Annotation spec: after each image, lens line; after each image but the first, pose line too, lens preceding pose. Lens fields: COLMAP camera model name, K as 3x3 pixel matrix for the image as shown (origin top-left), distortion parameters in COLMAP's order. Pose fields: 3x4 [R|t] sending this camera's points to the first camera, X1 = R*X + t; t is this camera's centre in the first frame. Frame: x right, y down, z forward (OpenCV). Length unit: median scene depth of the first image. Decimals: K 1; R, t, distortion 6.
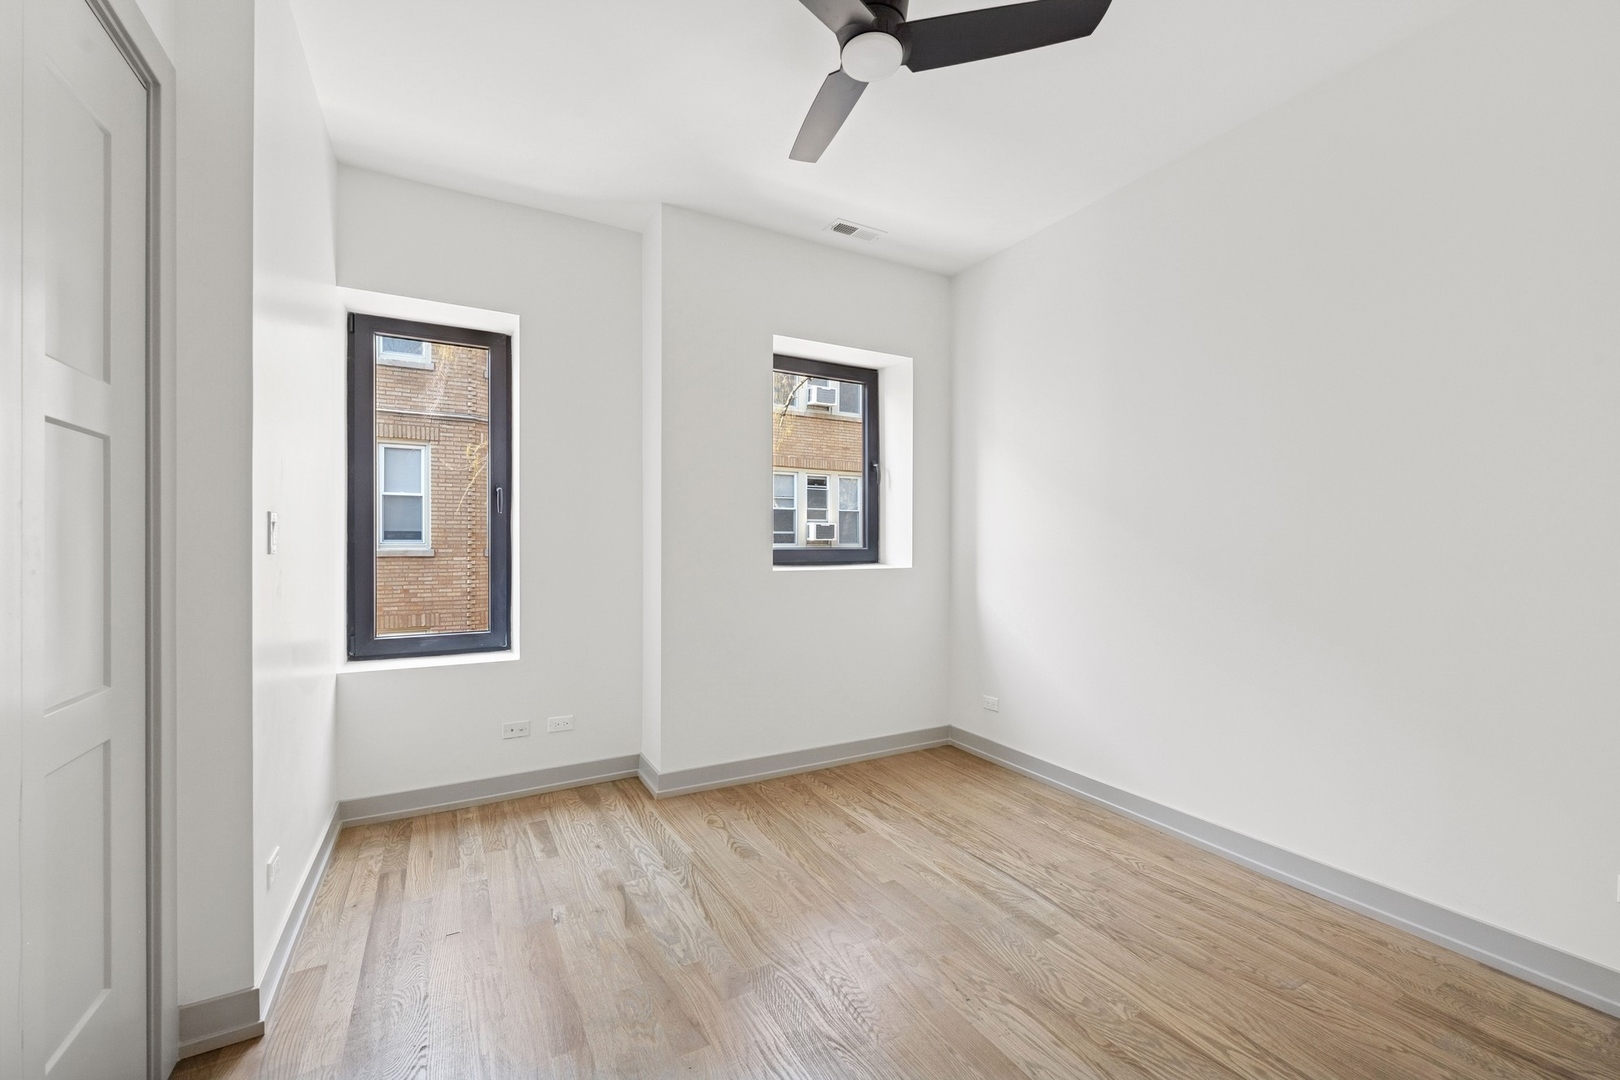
lens RADIAL K [[660.2, 0, 808.5], [0, 660.2, 543.9], [0, 0, 1]] dist [-0.000114, 0.000248]
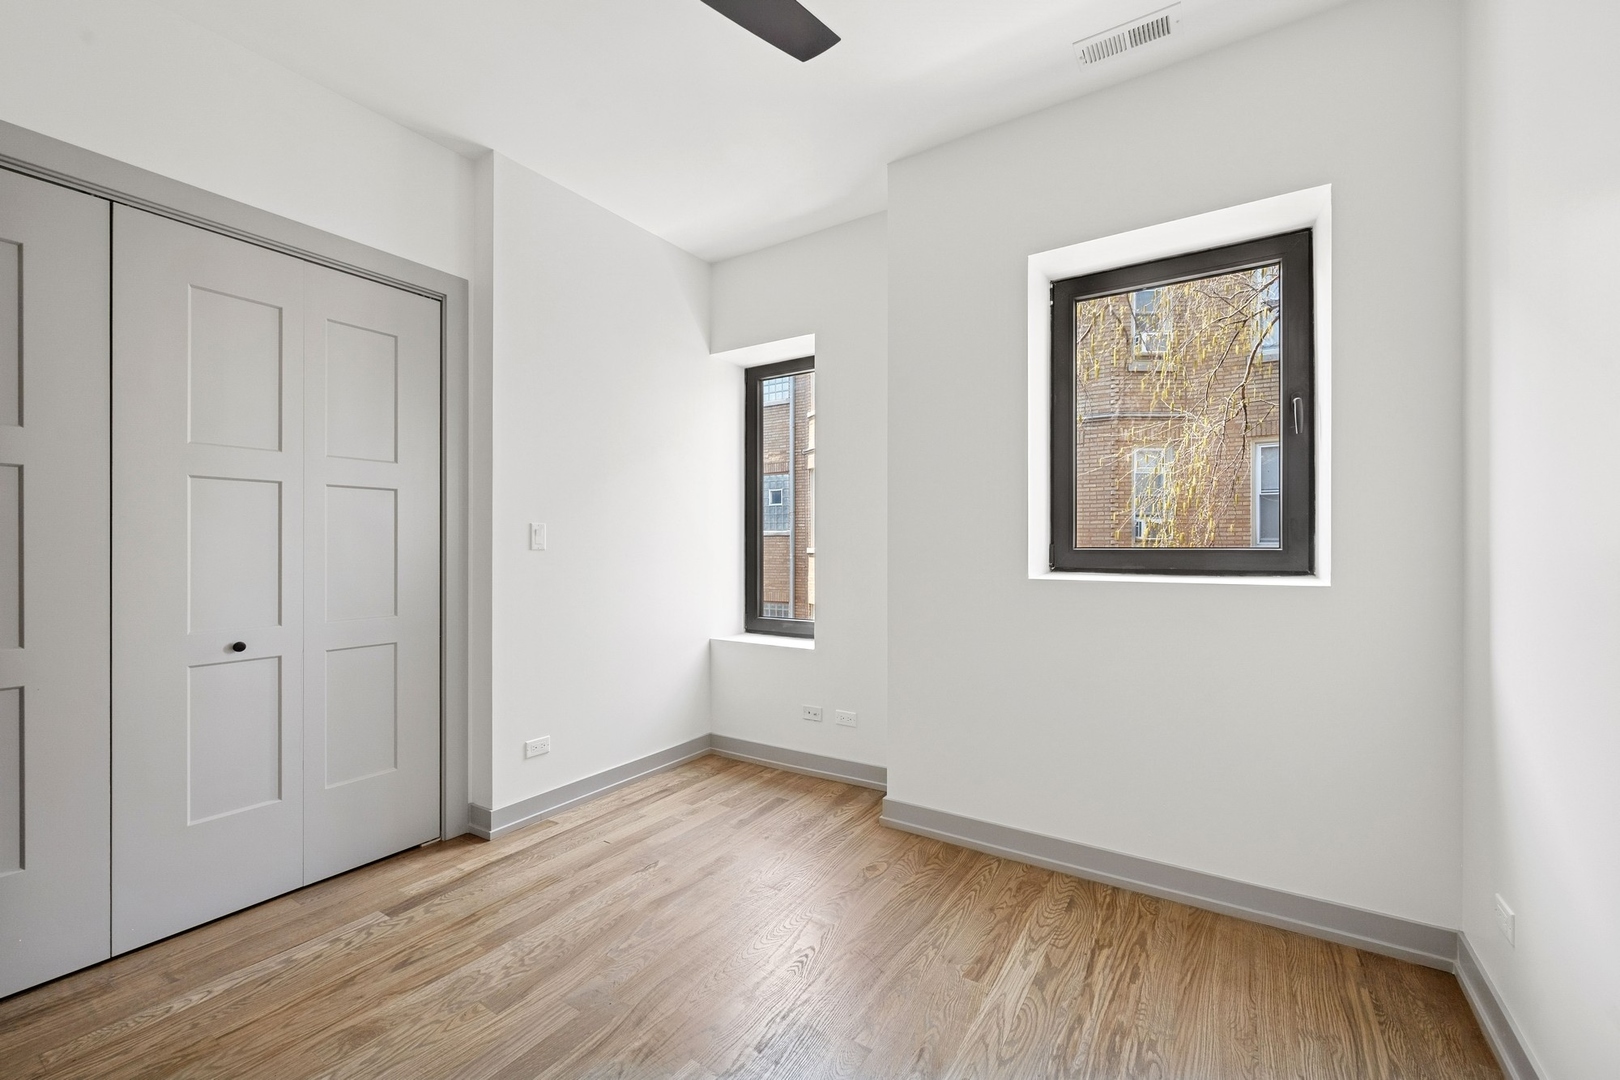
lens RADIAL K [[660.2, 0, 808.5], [0, 660.2, 543.9], [0, 0, 1]] dist [-0.000114, 0.000248]
pose [[0.464522, -0.002711, -0.885557, 0.535629], [0.002522, 0.999995, -0.001738, 0.003236], [0.885558, -0.001426, 0.464527, 0.499013]]
